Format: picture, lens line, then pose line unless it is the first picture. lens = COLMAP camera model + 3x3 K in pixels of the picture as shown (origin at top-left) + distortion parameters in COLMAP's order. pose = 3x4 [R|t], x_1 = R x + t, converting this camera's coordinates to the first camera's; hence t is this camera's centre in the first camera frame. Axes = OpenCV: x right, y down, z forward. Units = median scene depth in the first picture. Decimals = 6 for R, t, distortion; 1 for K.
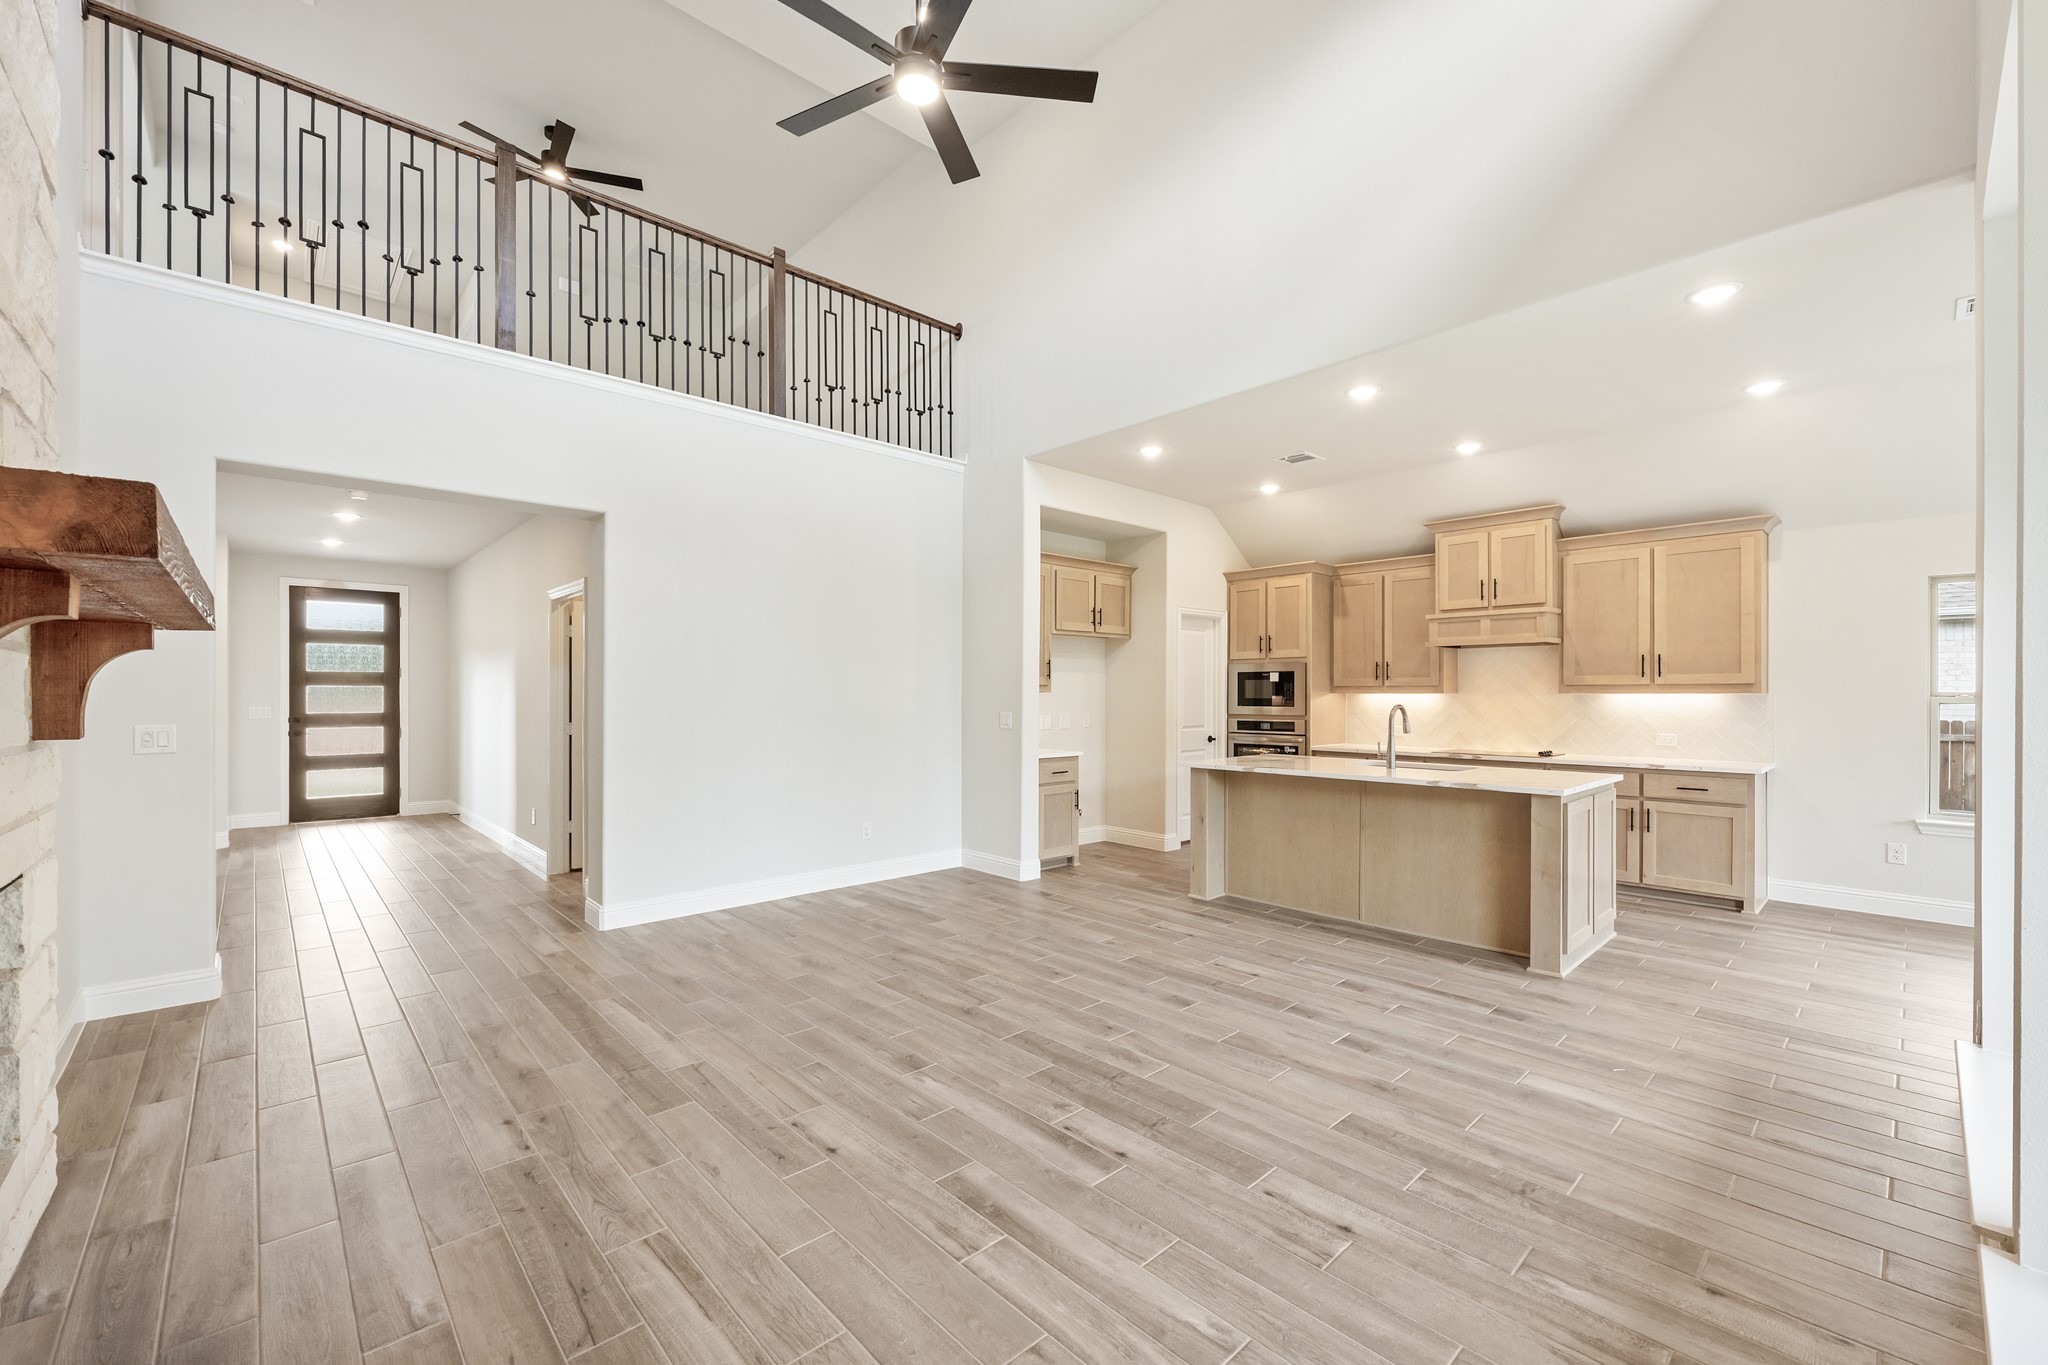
lens RADIAL K [[818.2, 0, 1032.0], [0, 818.2, 690.0], [0, 0, 1]] dist [-0.002658, -0.000291]
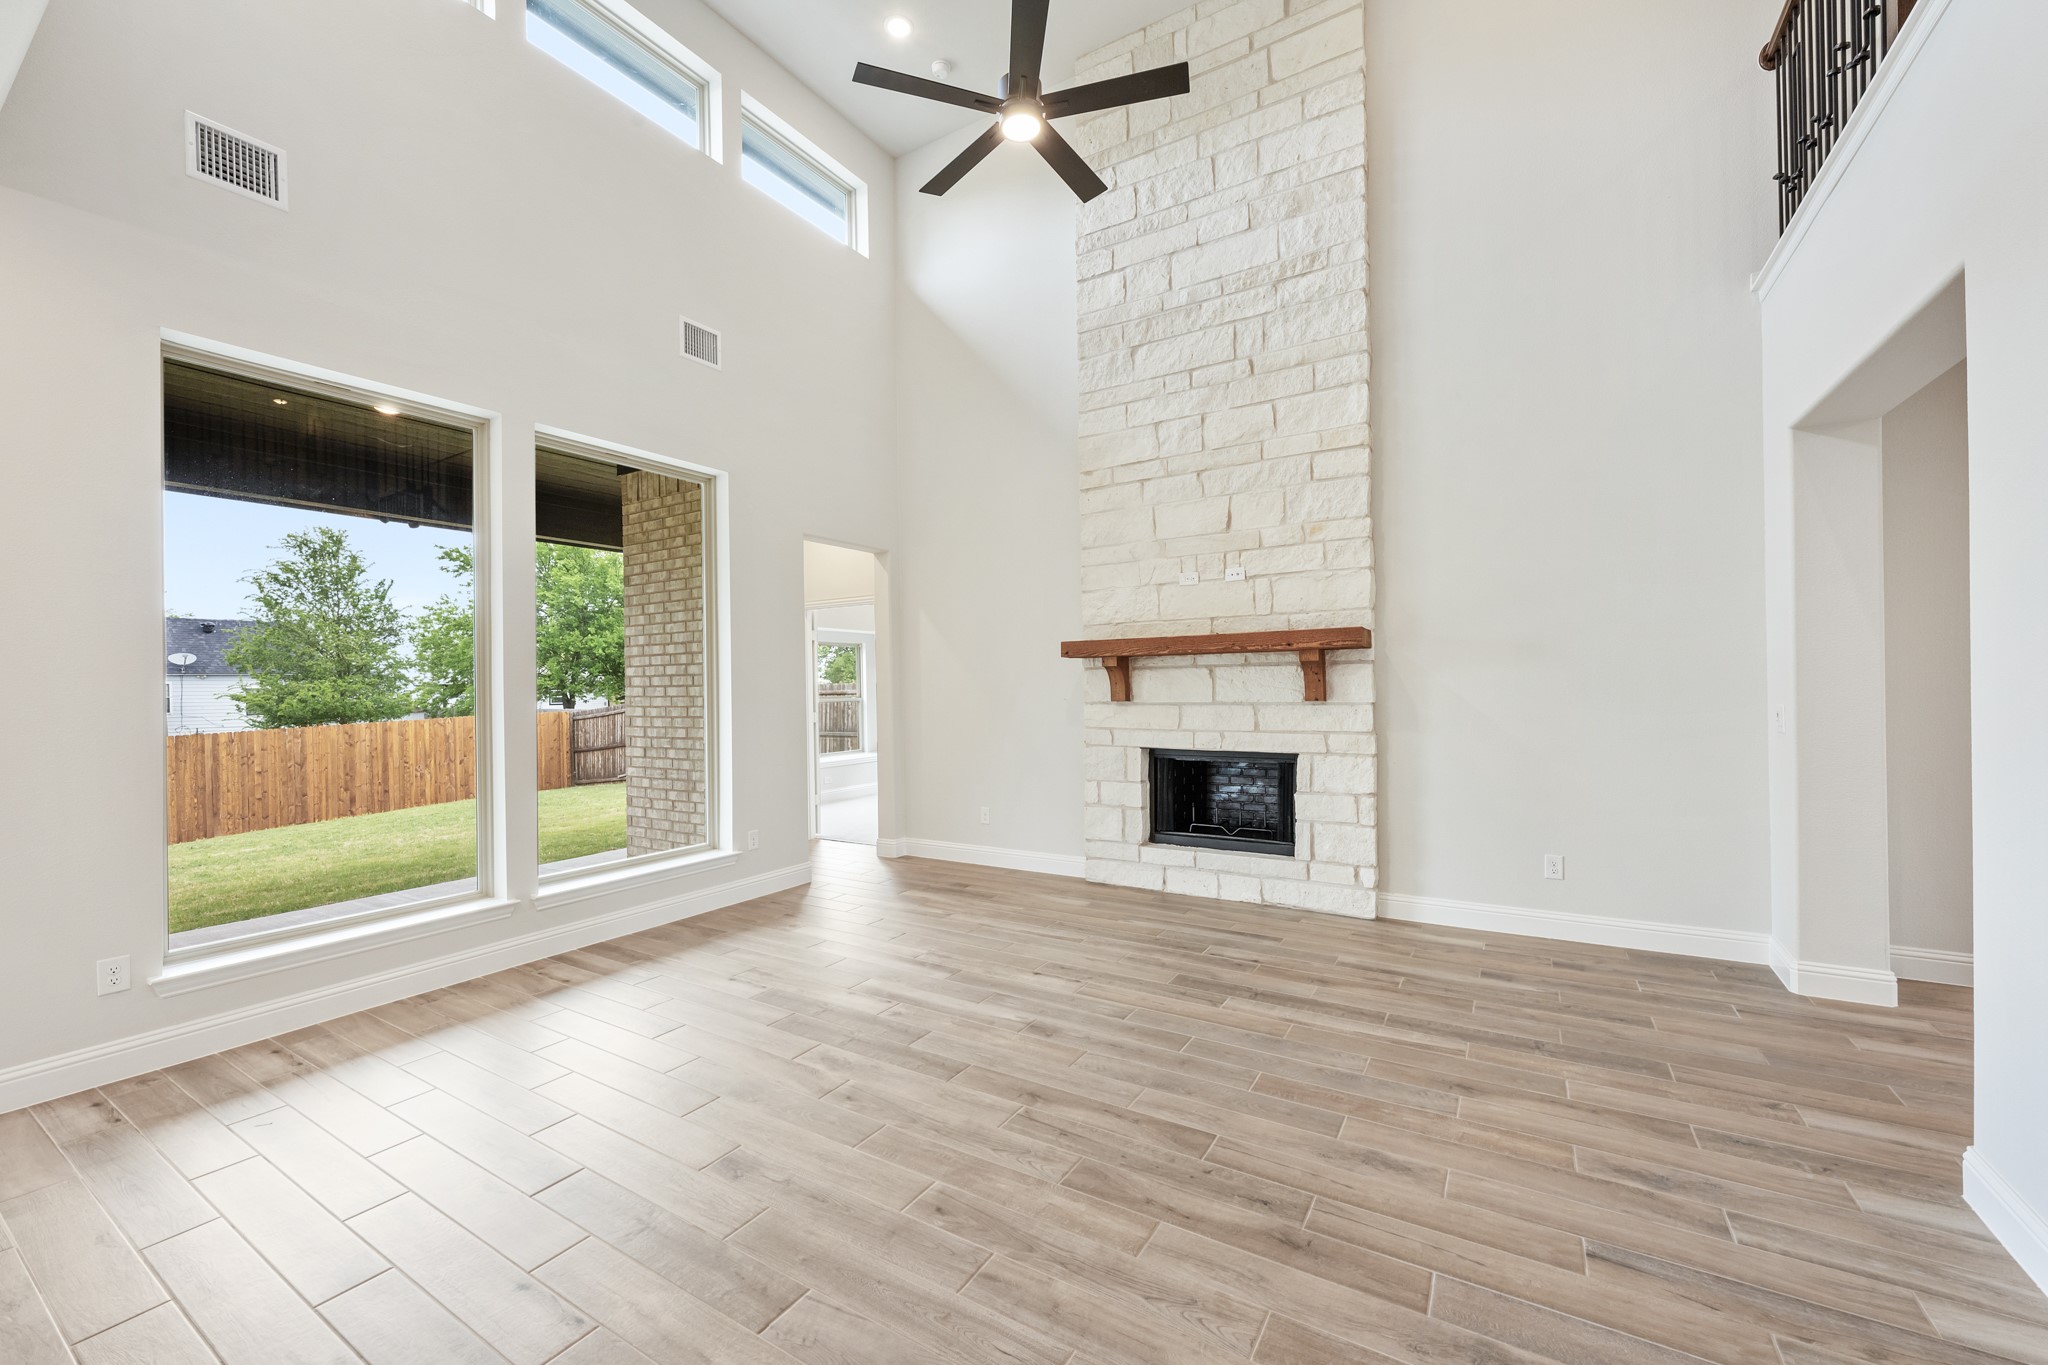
lens RADIAL K [[818.2, 0, 1031.4], [0, 818.2, 684.5], [0, 0, 1]] dist [-0.002658, -0.000291]
pose [[-0.964626, 0.012038, -0.263346, 0.125088], [0.014680, 0.999860, -0.008068, 0.009713], [0.263211, -0.011649, -0.964668, 1.776823]]
